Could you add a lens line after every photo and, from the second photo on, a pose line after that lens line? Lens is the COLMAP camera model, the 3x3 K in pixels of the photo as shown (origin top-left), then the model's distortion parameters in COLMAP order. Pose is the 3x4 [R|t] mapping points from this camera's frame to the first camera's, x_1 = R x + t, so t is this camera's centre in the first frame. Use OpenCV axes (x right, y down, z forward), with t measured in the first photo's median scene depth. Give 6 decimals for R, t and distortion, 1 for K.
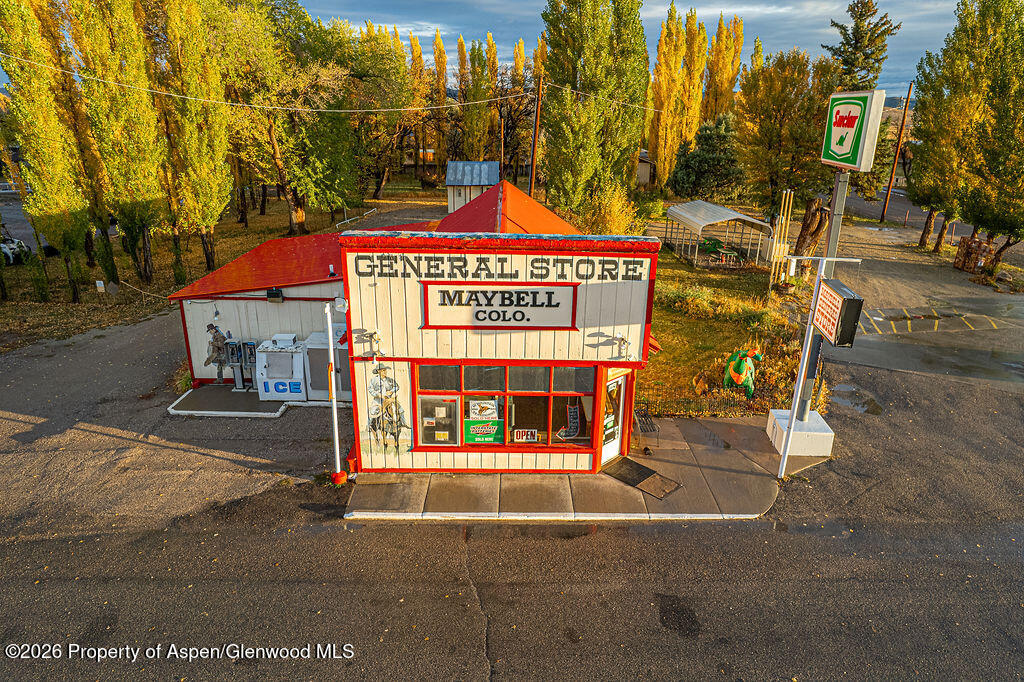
lens RADIAL K [[648.3, 0, 518.7], [0, 648.3, 342.4], [0, 0, 1]] dist [-0.043221, 0.027727]
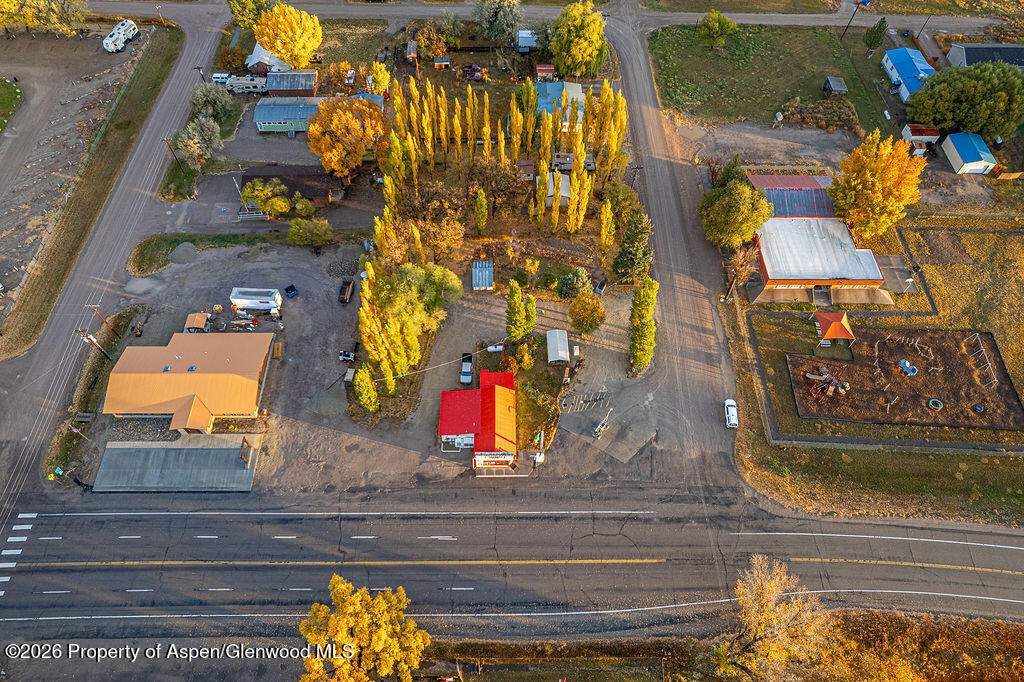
lens RADIAL K [[648.3, 0, 514.8], [0, 648.3, 337.7], [0, 0, 1]] dist [-0.043221, 0.027727]
pose [[0.999989, -0.000837, 0.004645, 0.167889], [-0.002144, 0.796204, 0.605025, -5.707657], [-0.004205, -0.605028, 0.796193, -4.175421]]
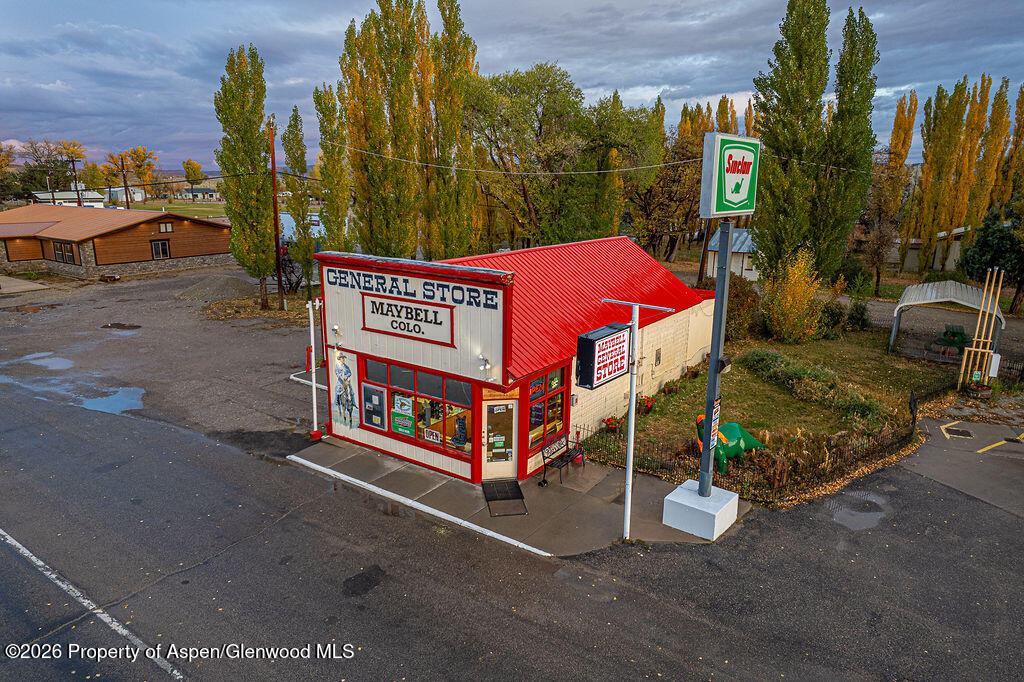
lens RADIAL K [[648.3, 0, 514.3], [0, 648.3, 347.9], [0, 0, 1]] dist [-0.043221, 0.027727]
pose [[0.816253, 0.139380, -0.560629, 0.806800], [-0.192471, 0.980626, -0.036432, 0.003231], [0.544689, 0.137642, 0.827266, 0.100692]]
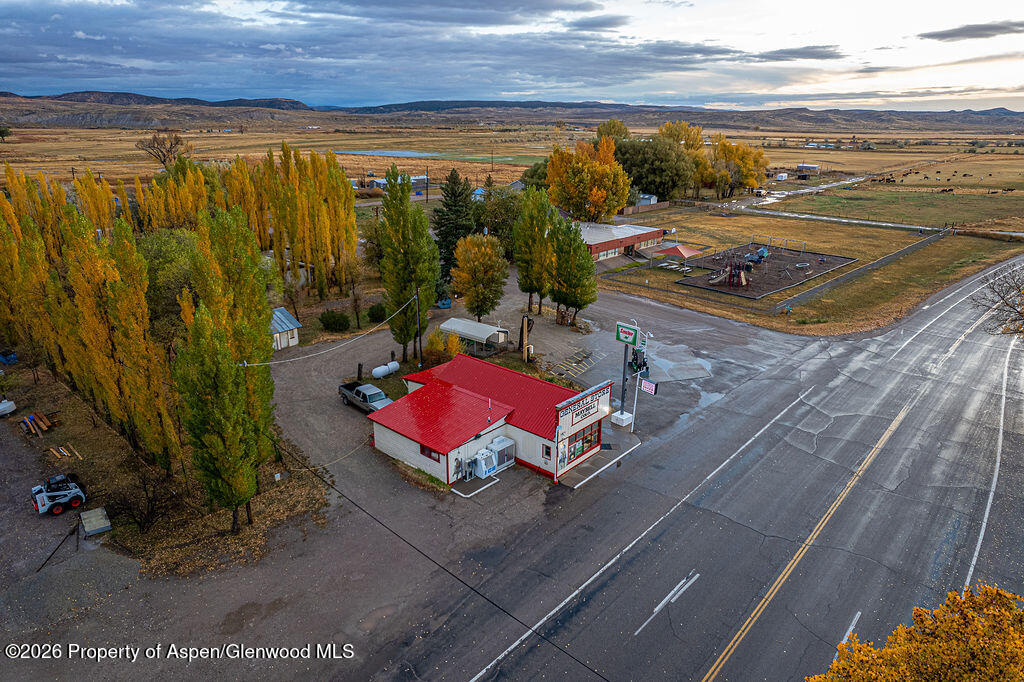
lens RADIAL K [[648.3, 0, 513.2], [0, 648.3, 341.7], [0, 0, 1]] dist [-0.043221, 0.027727]
pose [[0.668959, -0.250673, 0.699755, -2.480799], [0.248964, 0.962603, 0.106826, -0.839589], [-0.700365, 0.102752, 0.706351, -1.133306]]
